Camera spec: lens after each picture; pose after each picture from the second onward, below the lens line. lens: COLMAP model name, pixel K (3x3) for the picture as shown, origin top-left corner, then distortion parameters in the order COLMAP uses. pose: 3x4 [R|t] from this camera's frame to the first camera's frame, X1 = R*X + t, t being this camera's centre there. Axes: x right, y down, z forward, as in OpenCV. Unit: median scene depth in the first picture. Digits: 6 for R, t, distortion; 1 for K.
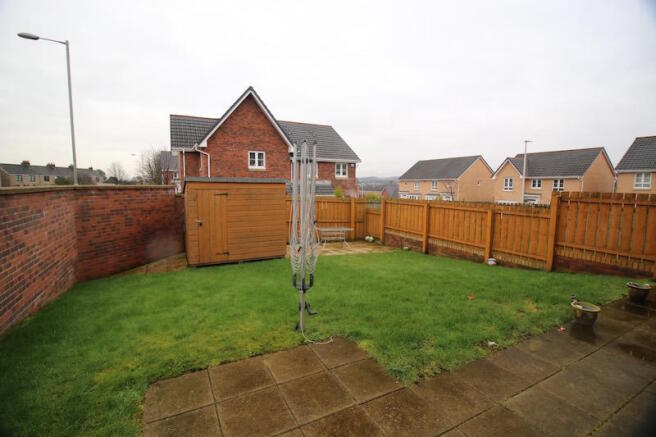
lens RADIAL K [[302.5, 0, 323.2], [0, 302.5, 215.6], [0, 0, 1]] dist [-0.012767, -0.001506]
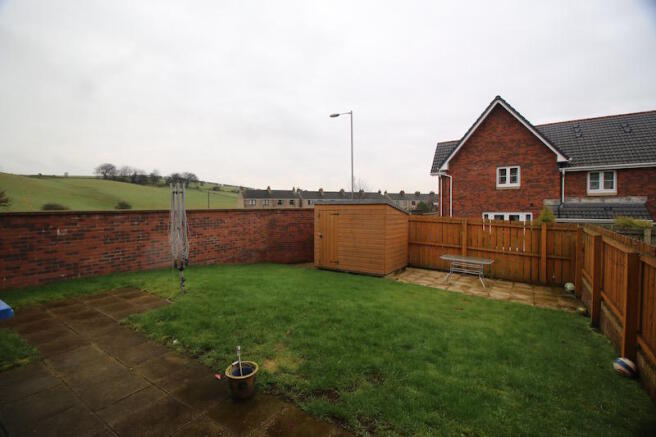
lens RADIAL K [[302.5, 0, 323.4], [0, 302.5, 218.1], [0, 0, 1]] dist [-0.012767, -0.001506]
pose [[0.473188, 0.019044, -0.880756, 0.300555], [-0.076238, 0.996901, -0.019403, -0.010539], [0.877657, 0.076329, 0.473173, 0.150907]]
